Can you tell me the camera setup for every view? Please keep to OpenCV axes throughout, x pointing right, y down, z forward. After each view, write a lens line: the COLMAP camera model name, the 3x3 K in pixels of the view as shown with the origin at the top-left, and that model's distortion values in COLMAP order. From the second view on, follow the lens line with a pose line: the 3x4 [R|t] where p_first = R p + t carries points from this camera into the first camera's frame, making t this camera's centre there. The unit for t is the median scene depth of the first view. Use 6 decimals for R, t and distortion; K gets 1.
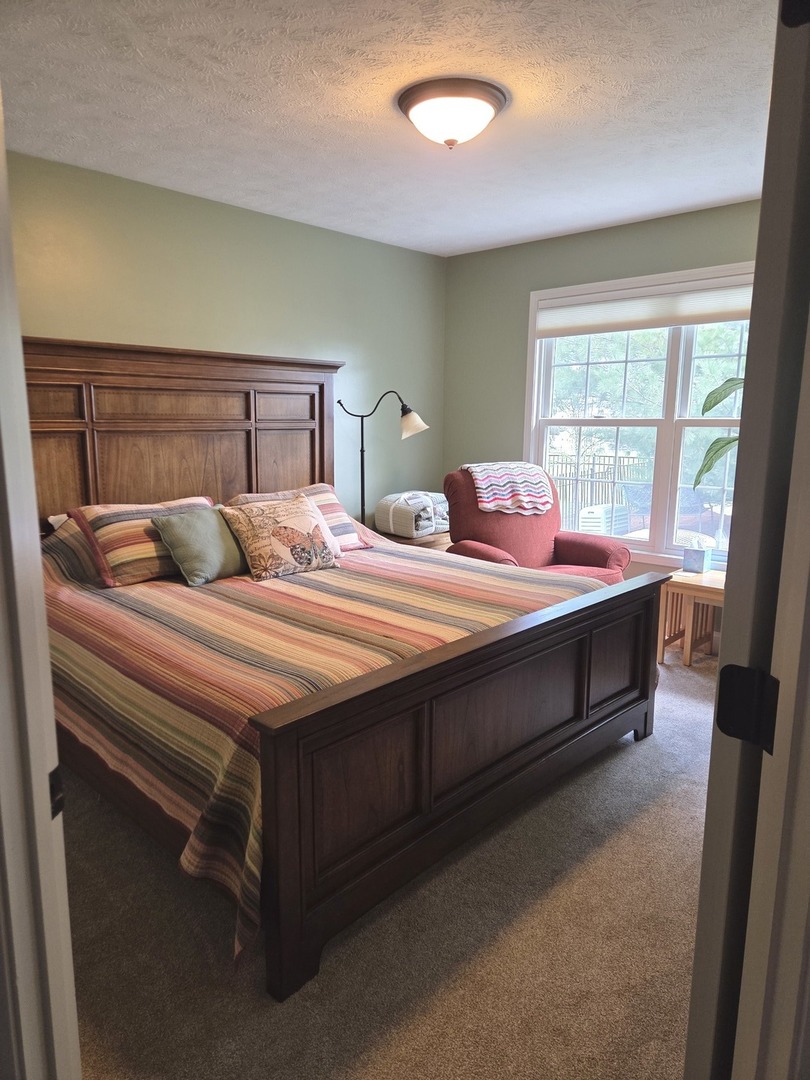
lens RADIAL K [[711.2, 0, 405.0], [0, 711.2, 540.0], [0, 0, 1]] dist [0.096484, -0.000407]
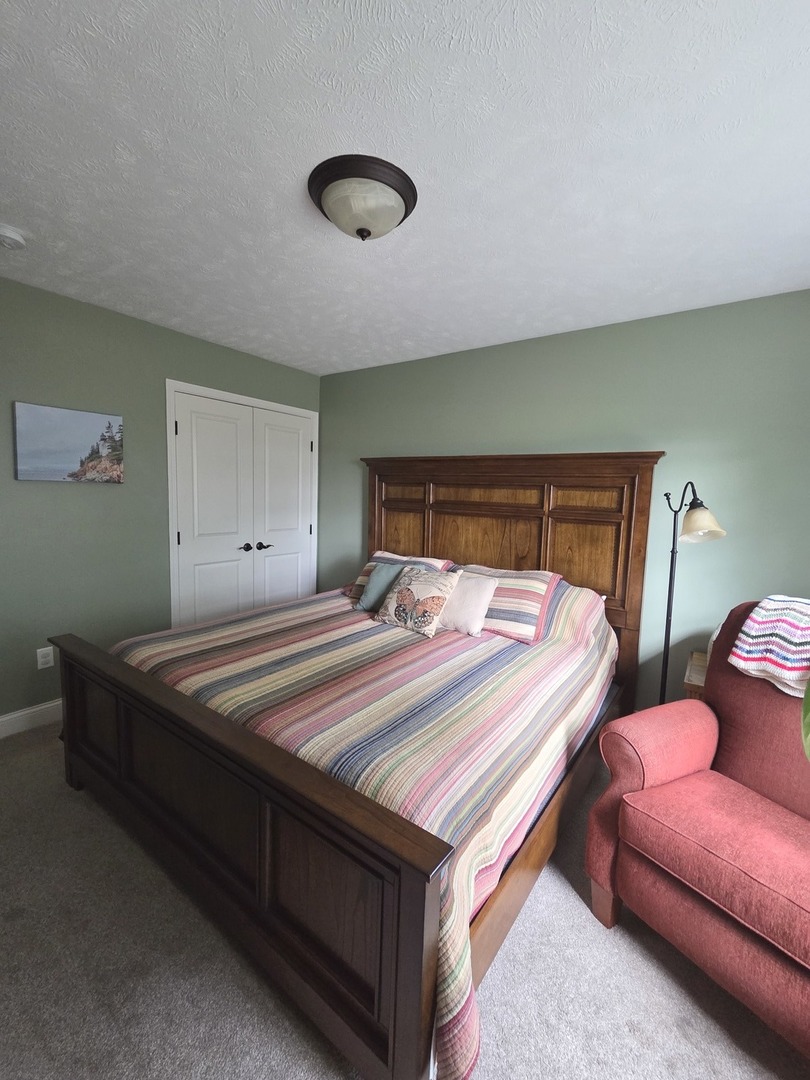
lens RADIAL K [[436.6, 0, 405.0], [0, 436.6, 540.0], [0, 0, 1]] dist [-0.000164, 0.000000]
pose [[0.140989, 0.109930, -0.983889, 0.466084], [-0.206371, 0.975248, 0.079392, -0.131454], [0.968263, 0.191853, 0.160186, 0.696226]]
